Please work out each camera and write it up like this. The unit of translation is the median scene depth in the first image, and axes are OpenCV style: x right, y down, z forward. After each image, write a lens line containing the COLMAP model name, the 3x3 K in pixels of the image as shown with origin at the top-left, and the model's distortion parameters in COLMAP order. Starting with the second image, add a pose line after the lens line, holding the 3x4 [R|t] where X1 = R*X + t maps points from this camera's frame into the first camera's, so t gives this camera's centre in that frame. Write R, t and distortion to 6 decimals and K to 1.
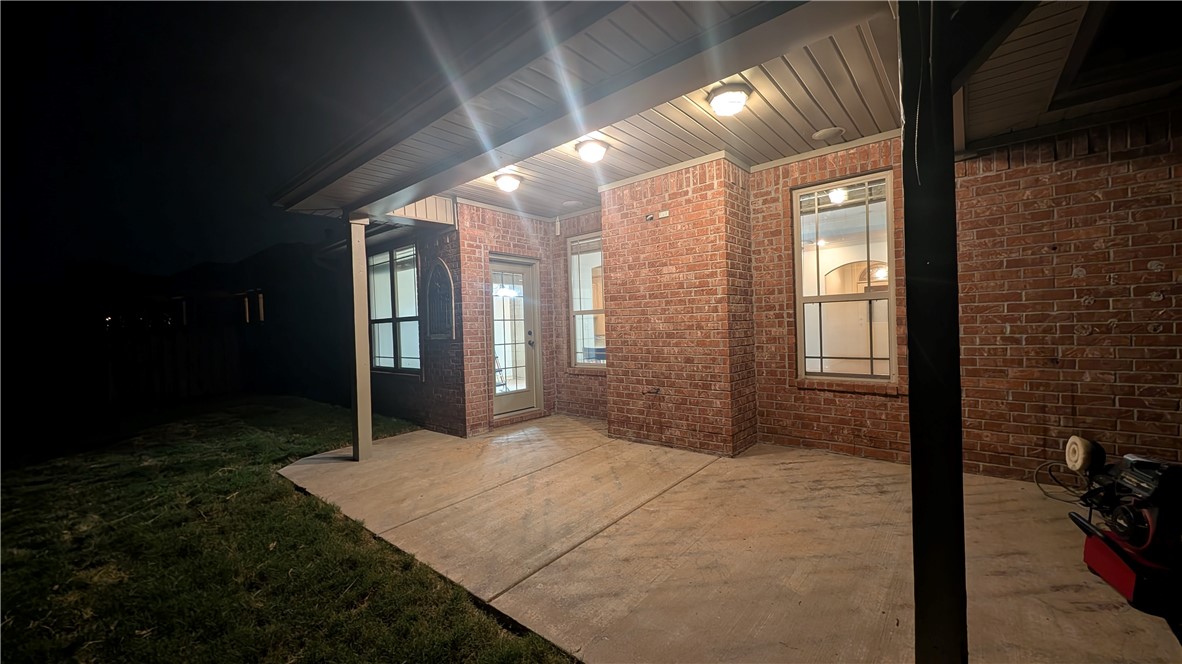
lens RADIAL K [[449.5, 0, 590.1], [0, 449.5, 330.7], [0, 0, 1]] dist [0.000242, 0.000011]
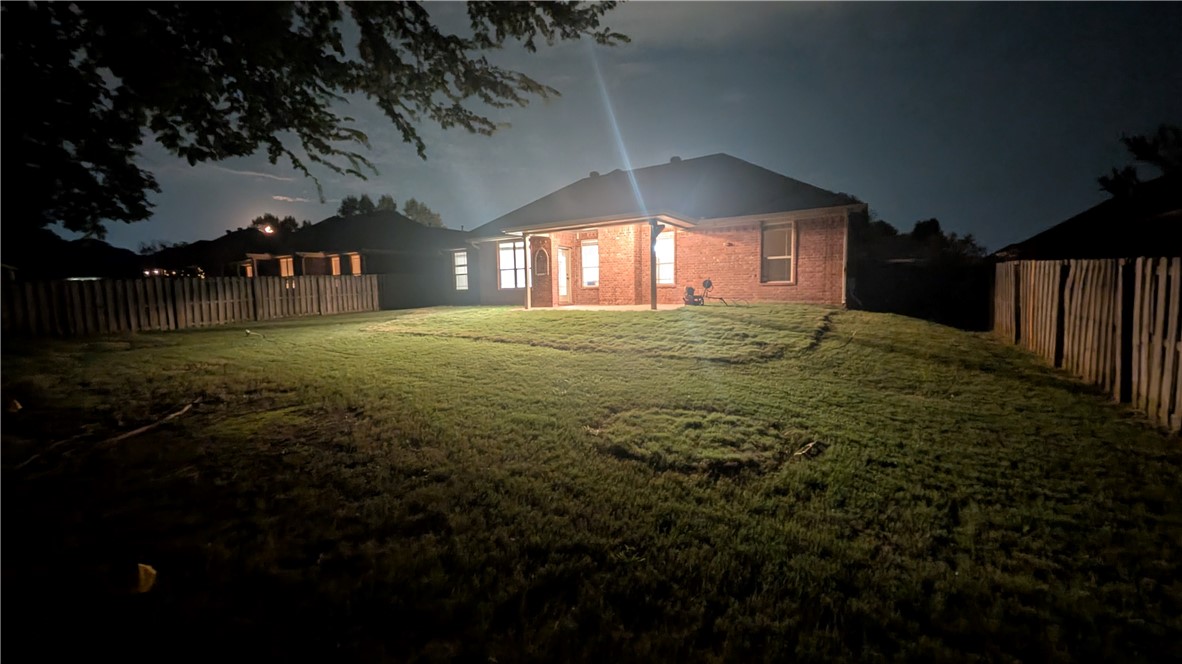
lens RADIAL K [[449.5, 0, 591.7], [0, 449.5, 329.4], [0, 0, 1]] dist [0.000242, 0.000011]
pose [[0.987183, 0.001537, 0.159587, -0.502675], [-0.011265, 0.998130, 0.060073, 0.204361], [-0.159196, -0.061101, 0.985354, -2.087347]]
